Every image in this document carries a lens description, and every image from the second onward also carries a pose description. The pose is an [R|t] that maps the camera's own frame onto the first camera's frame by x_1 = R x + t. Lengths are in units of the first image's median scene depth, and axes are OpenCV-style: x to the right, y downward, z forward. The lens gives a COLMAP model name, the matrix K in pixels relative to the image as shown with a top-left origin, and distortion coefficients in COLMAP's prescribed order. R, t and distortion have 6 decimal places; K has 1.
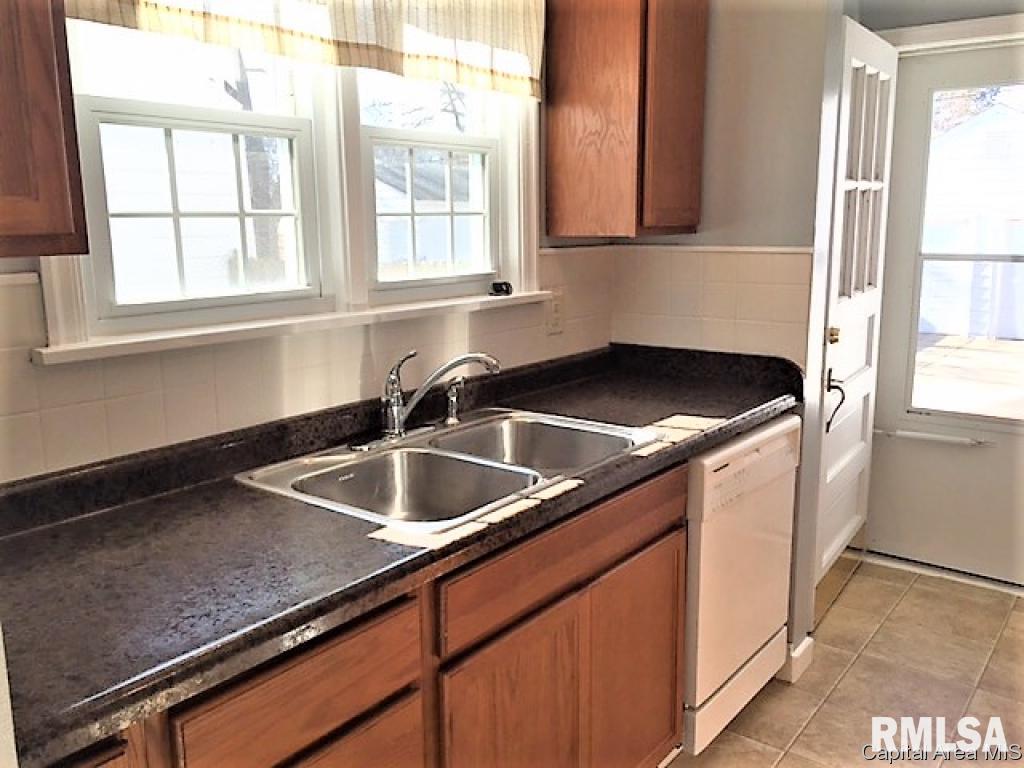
lens RADIAL K [[867.0, 0, 547.0], [0, 867.0, 384.2], [0, 0, 1]] dist [-0.001931, -0.001810]
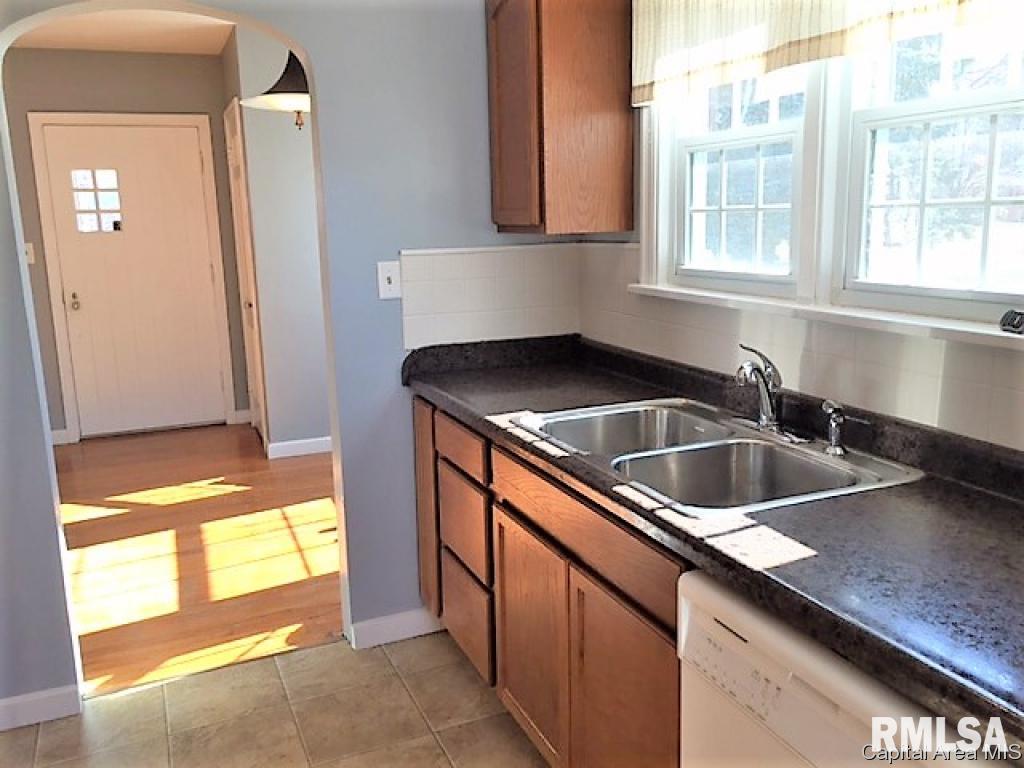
lens RADIAL K [[867.0, 0, 547.0], [0, 867.0, 384.2], [0, 0, 1]] dist [-0.001931, -0.001810]
pose [[-0.493049, 0.173505, -0.852525, 0.944605], [-0.152243, 0.947585, 0.280899, -0.273499], [0.856578, 0.268288, -0.440791, 1.415574]]
